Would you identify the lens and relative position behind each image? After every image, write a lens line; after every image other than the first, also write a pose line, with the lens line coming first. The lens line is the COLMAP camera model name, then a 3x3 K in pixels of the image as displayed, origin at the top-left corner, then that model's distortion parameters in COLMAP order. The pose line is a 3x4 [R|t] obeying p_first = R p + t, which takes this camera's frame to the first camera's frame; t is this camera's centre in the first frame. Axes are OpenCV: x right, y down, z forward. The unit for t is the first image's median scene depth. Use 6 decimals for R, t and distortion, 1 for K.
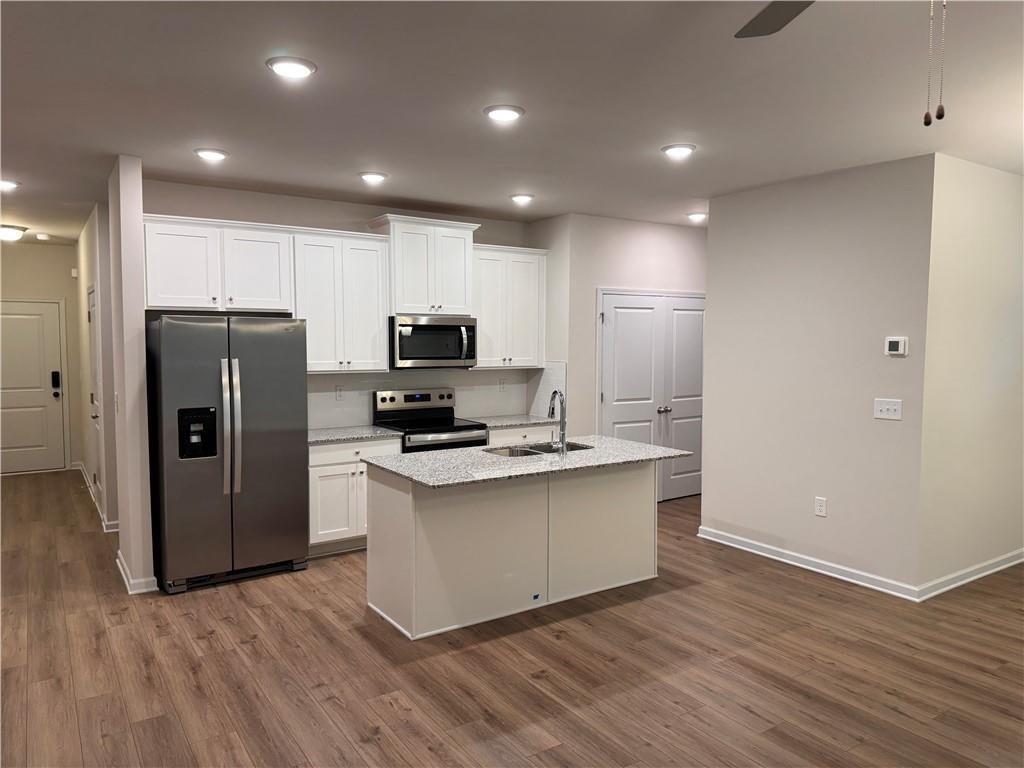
lens RADIAL K [[720.5, 0, 512.8], [0, 720.5, 383.3], [0, 0, 1]] dist [-0.002124, -0.001281]
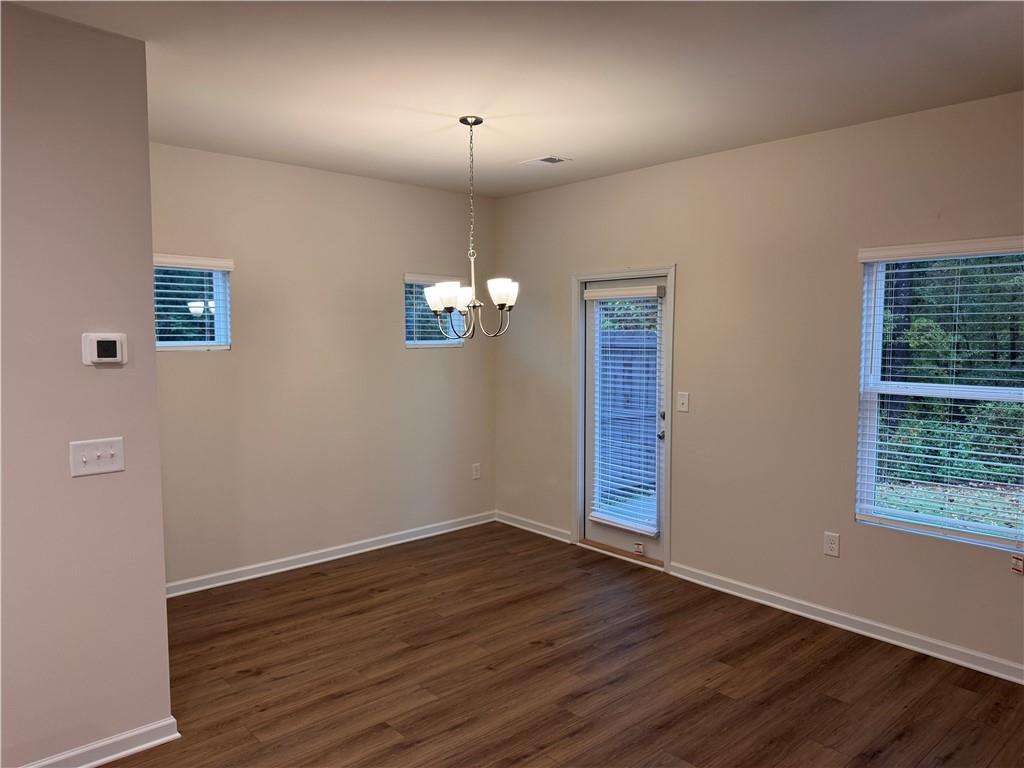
lens RADIAL K [[720.5, 0, 512.6], [0, 720.5, 388.7], [0, 0, 1]] dist [-0.002124, -0.001281]
pose [[-0.144823, -0.080793, 0.986154, -0.116697], [0.059534, 0.994143, 0.090191, -0.059817], [-0.987665, 0.071772, -0.139165, 0.860557]]
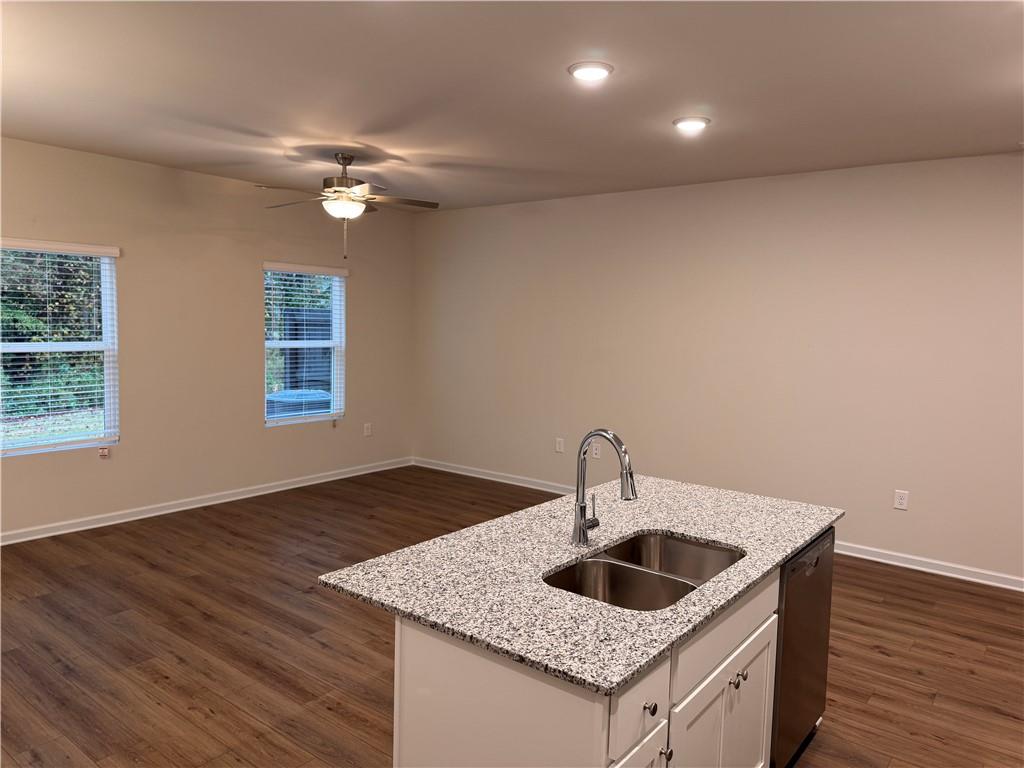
lens RADIAL K [[720.5, 0, 512.8], [0, 720.5, 381.1], [0, 0, 1]] dist [-0.002124, -0.001281]
pose [[-0.947657, 0.001334, -0.319287, 0.324620], [-0.048173, 0.987947, 0.147105, -0.109462], [0.315635, 0.154786, -0.936171, 1.664142]]
